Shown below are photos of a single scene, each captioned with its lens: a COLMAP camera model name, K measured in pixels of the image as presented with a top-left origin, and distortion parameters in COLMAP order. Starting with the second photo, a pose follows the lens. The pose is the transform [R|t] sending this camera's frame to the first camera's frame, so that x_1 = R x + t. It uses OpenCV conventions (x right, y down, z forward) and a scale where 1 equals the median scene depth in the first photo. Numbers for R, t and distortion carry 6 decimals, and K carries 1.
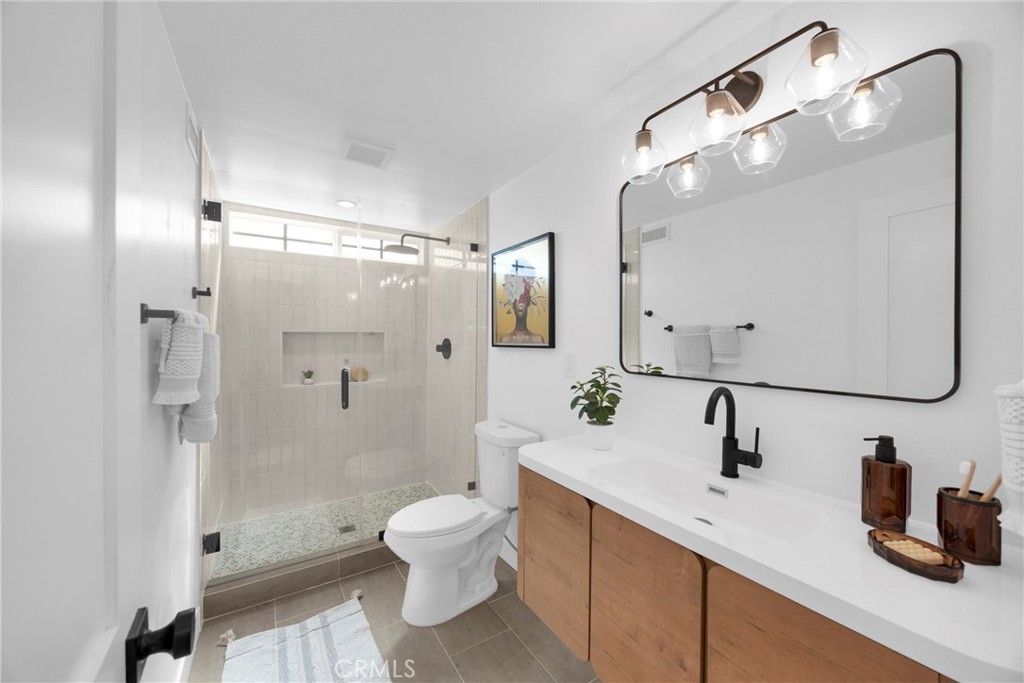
lens RADIAL K [[388.9, 0, 510.6], [0, 388.9, 338.5], [0, 0, 1]] dist [0.000053, 0.000078]
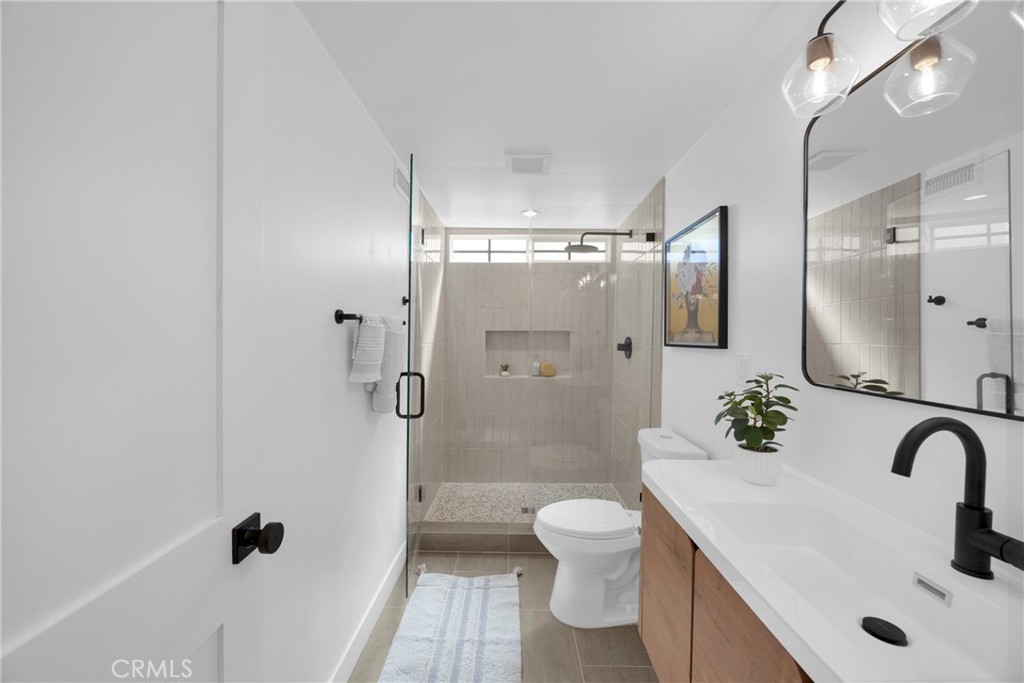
lens RADIAL K [[388.9, 0, 510.6], [0, 388.9, 338.5], [0, 0, 1]] dist [0.000053, 0.000078]
pose [[0.834079, 0.006844, -0.551603, 0.167302], [-0.006065, 0.999976, 0.003237, 0.003237], [0.551612, 0.000646, 0.834100, 0.072084]]
